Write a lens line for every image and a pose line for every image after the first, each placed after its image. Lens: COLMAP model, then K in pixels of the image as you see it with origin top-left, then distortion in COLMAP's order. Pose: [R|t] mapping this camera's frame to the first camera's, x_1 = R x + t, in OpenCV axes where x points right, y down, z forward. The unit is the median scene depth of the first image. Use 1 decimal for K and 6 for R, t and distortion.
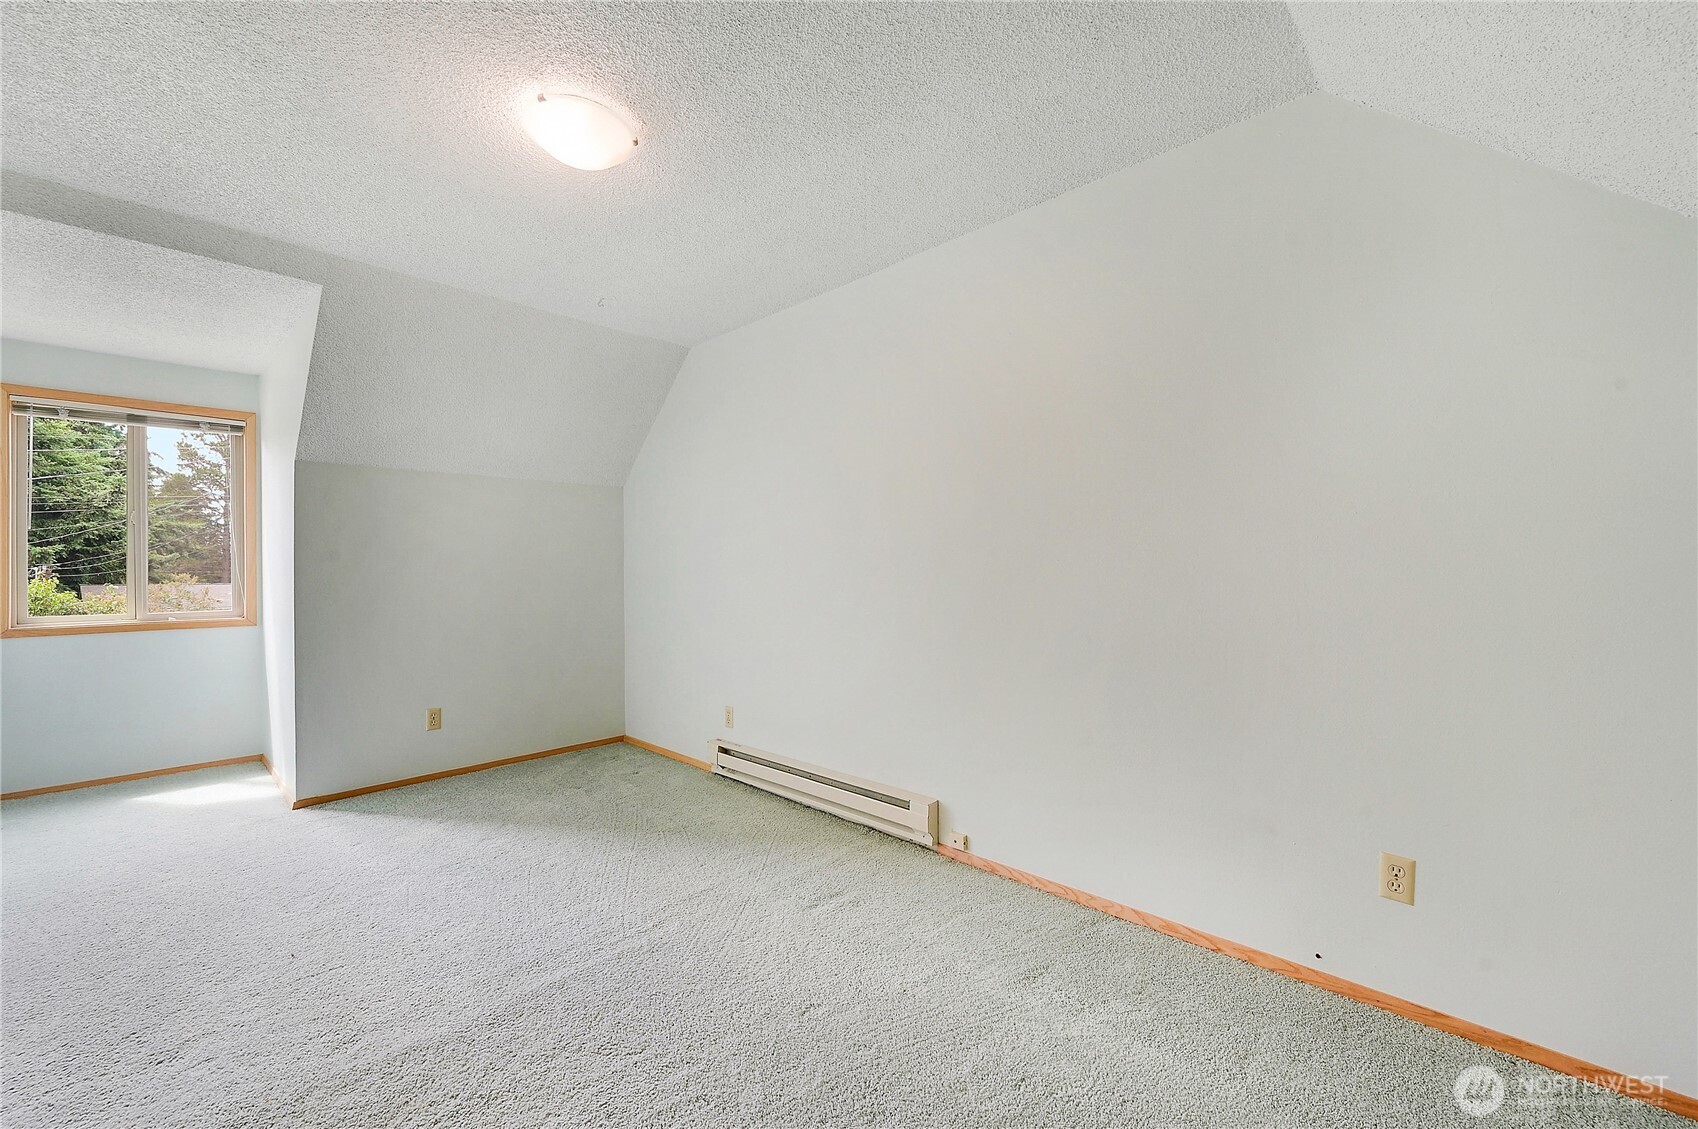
lens RADIAL K [[685.9, 0, 856.6], [0, 685.9, 562.0], [0, 0, 1]] dist [-0.000096, -0.000018]
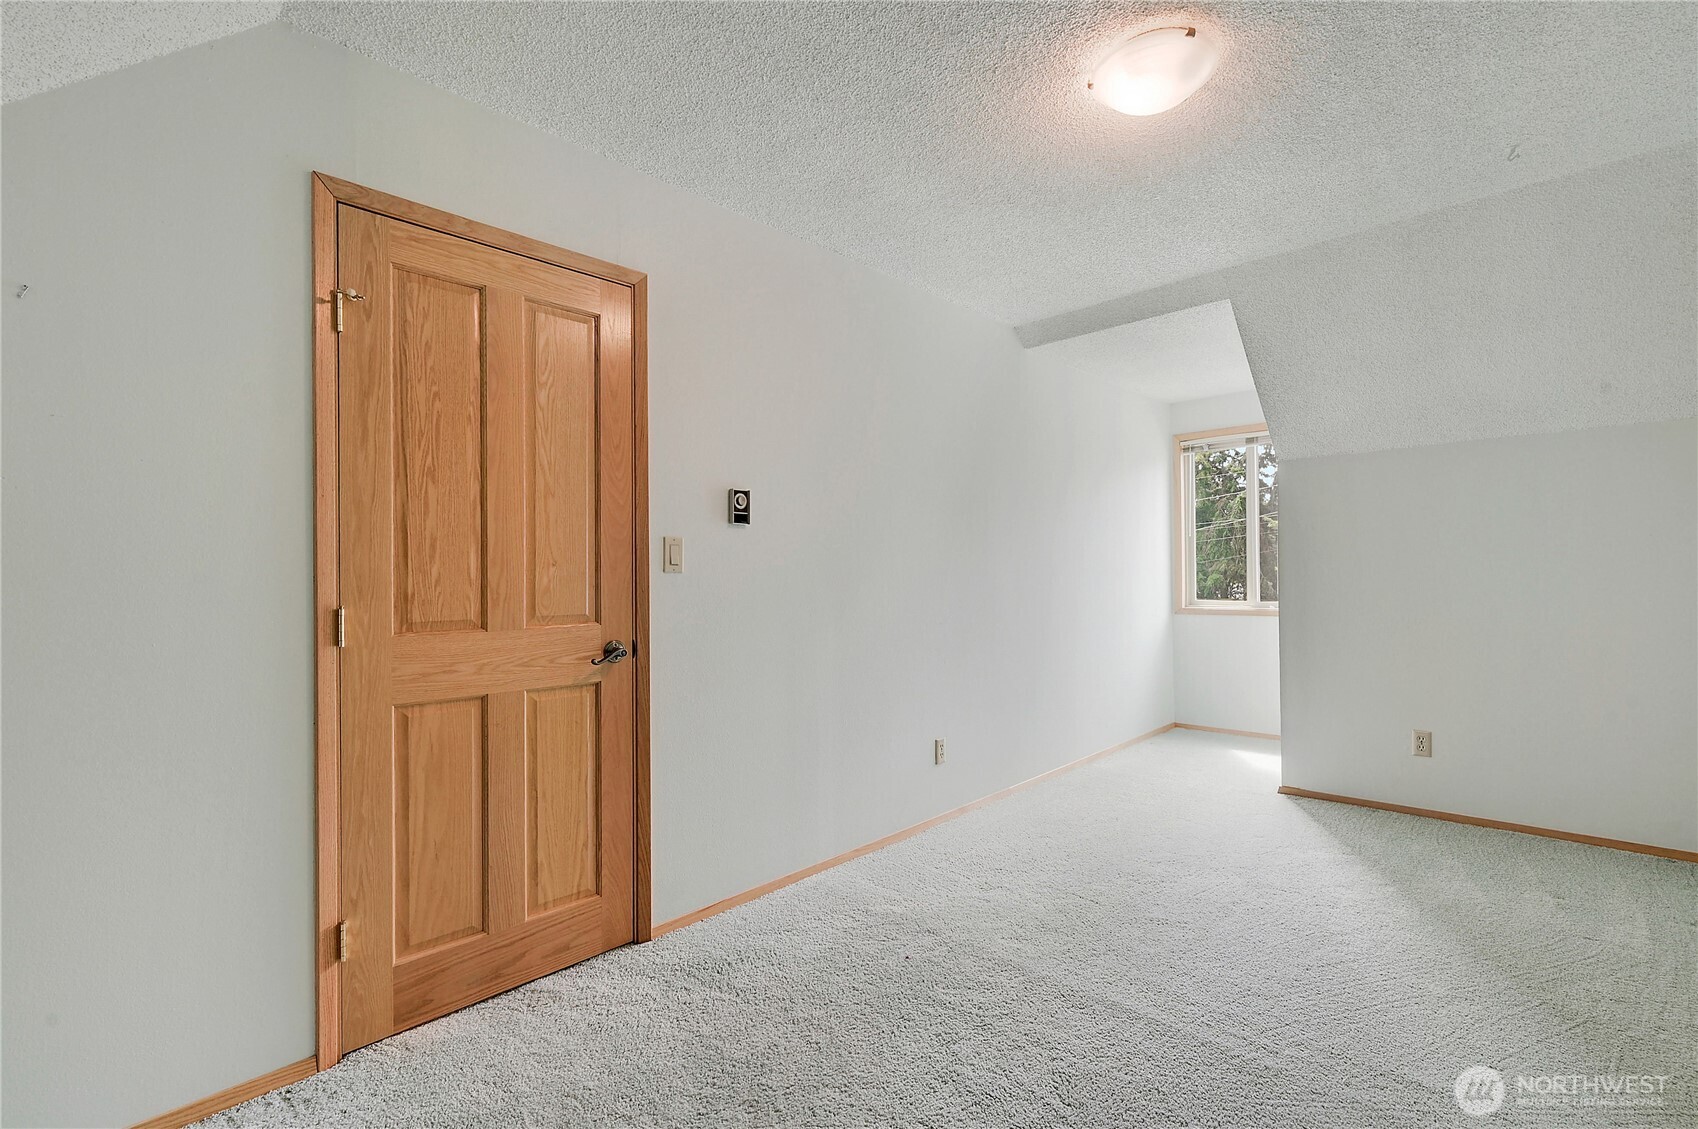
lens RADIAL K [[741.3, 0, 849.0], [0, 741.3, 564.5], [0, 0, 1]] dist [-0.000140, -0.000018]
pose [[-0.007784, -0.005398, -0.999955, 0.321891], [0.023249, 0.999714, -0.005578, 0.000998], [0.999699, -0.023291, -0.007656, 0.352893]]
